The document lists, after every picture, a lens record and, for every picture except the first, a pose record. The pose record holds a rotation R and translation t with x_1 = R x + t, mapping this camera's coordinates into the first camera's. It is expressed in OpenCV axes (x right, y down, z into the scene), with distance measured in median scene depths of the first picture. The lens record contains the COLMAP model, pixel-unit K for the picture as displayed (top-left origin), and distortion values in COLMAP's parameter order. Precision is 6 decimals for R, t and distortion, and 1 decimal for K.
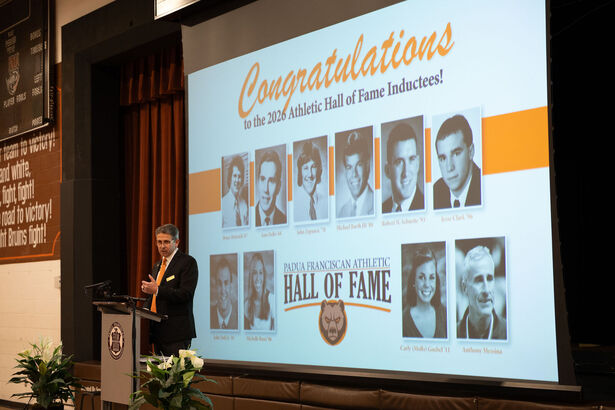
lens RADIAL K [[1217.4, 0, 309.0], [0, 1217.4, 206.8], [0, 0, 1]] dist [-0.002167, 0.000000]
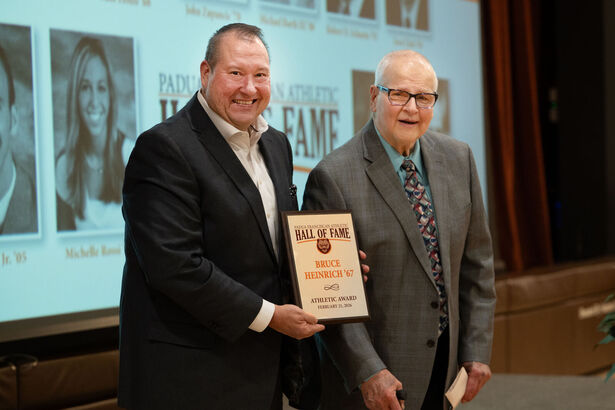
lens RADIAL K [[1734.9, 0, 308.2], [0, 1734.9, 206.8], [0, 0, 1]] dist [-0.005906, 0.000000]
pose [[-0.462341, 0.019388, 0.886490, -0.643712], [-0.032011, 0.998744, -0.038538, 0.125936], [-0.886124, -0.046195, -0.461140, 1.334469]]
